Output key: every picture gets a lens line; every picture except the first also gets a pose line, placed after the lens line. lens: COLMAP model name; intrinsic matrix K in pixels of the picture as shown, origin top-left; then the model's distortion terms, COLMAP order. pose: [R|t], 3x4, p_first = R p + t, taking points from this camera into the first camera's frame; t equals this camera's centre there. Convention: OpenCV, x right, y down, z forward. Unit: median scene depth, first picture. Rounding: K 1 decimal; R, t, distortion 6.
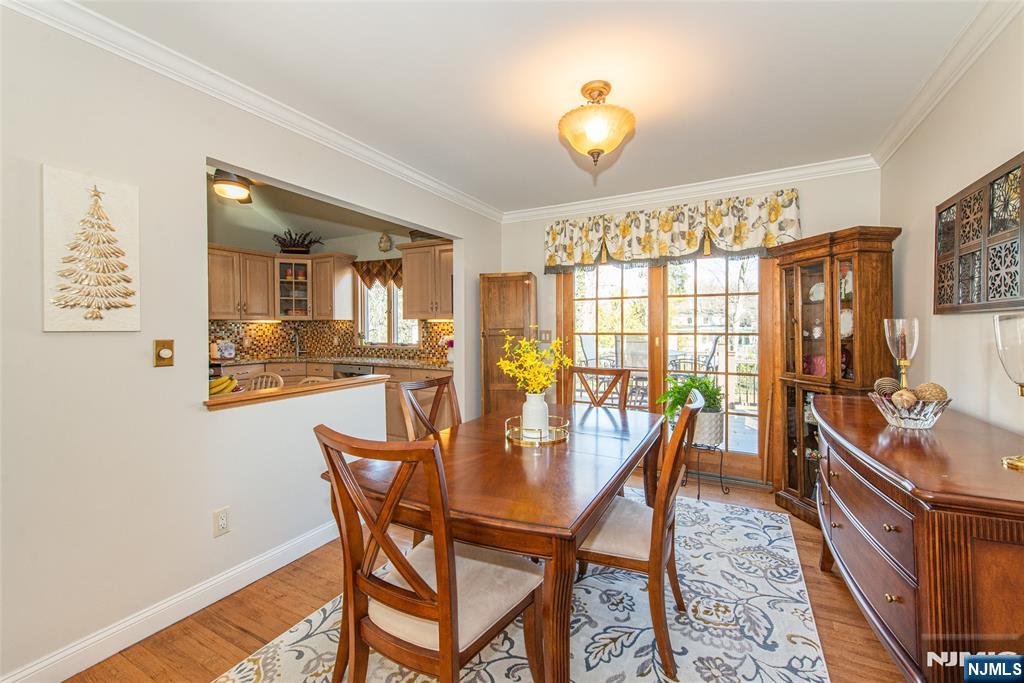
lens RADIAL K [[407.8, 0, 528.3], [0, 407.8, 332.9], [0, 0, 1]] dist [0.012378, -0.013166]
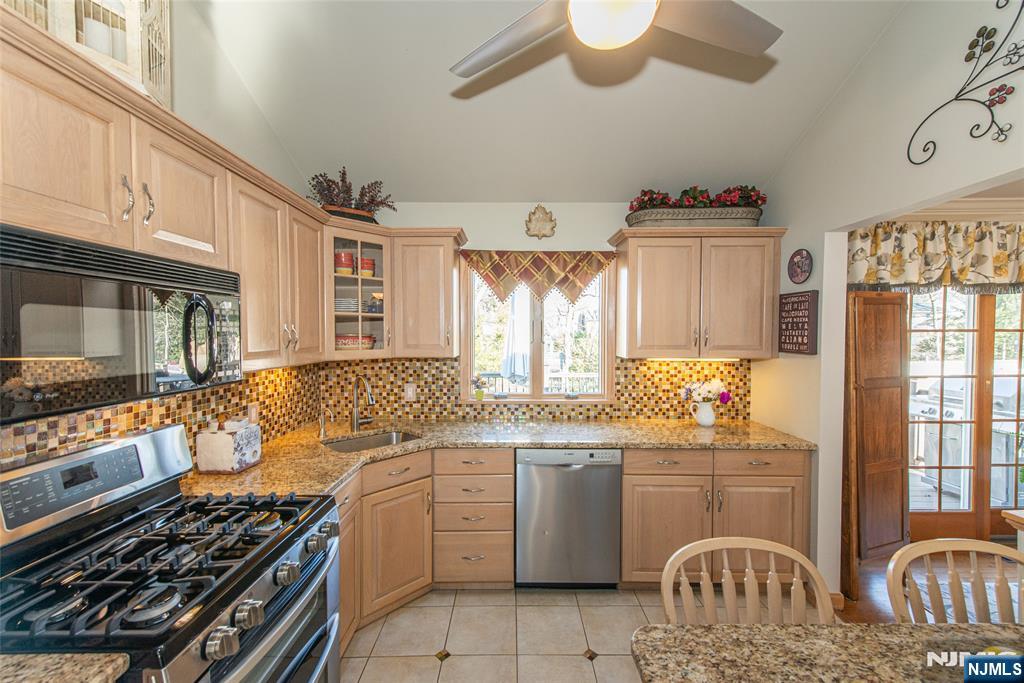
lens RADIAL K [[403.6, 0, 513.5], [0, 403.6, 345.2], [0, 0, 1]] dist [0.012117, -0.000261]
pose [[0.891554, -0.010061, 0.452802, -0.733348], [0.005030, 0.999912, 0.012313, -0.061296], [-0.452886, -0.008700, 0.891526, 0.576468]]
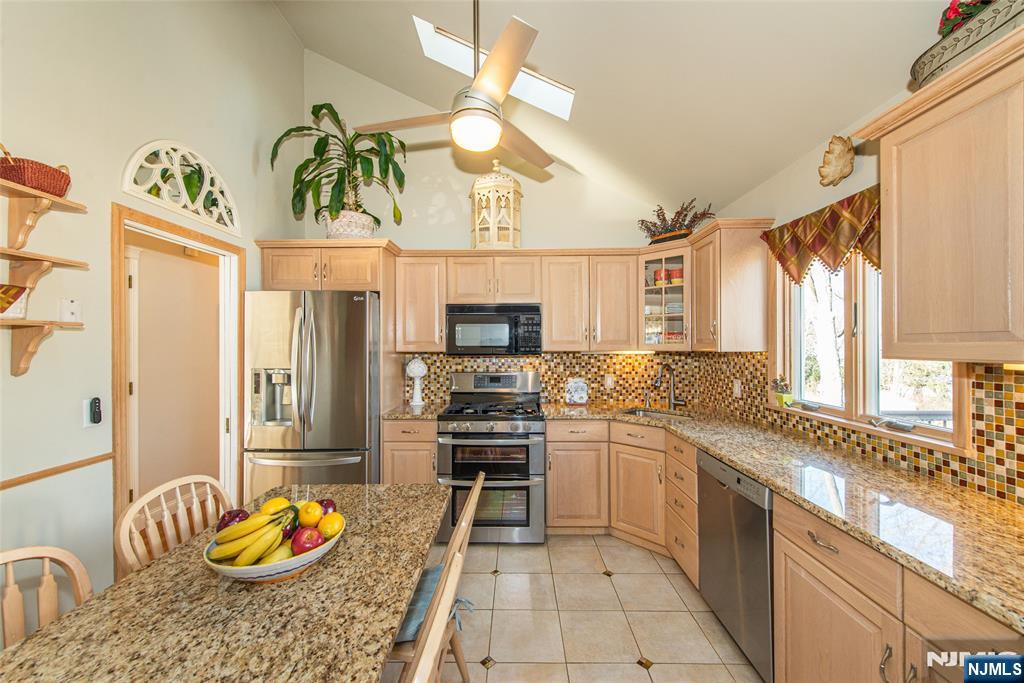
lens RADIAL K [[399.7, 0, 512.0], [0, 399.7, 341.5], [0, 0, 1]] dist [-0.001173, -0.000394]
pose [[0.441445, -0.006724, -0.897263, -0.161213], [-0.013927, 0.999800, -0.014345, -0.038876], [0.897180, 0.018829, 0.441263, 0.622301]]
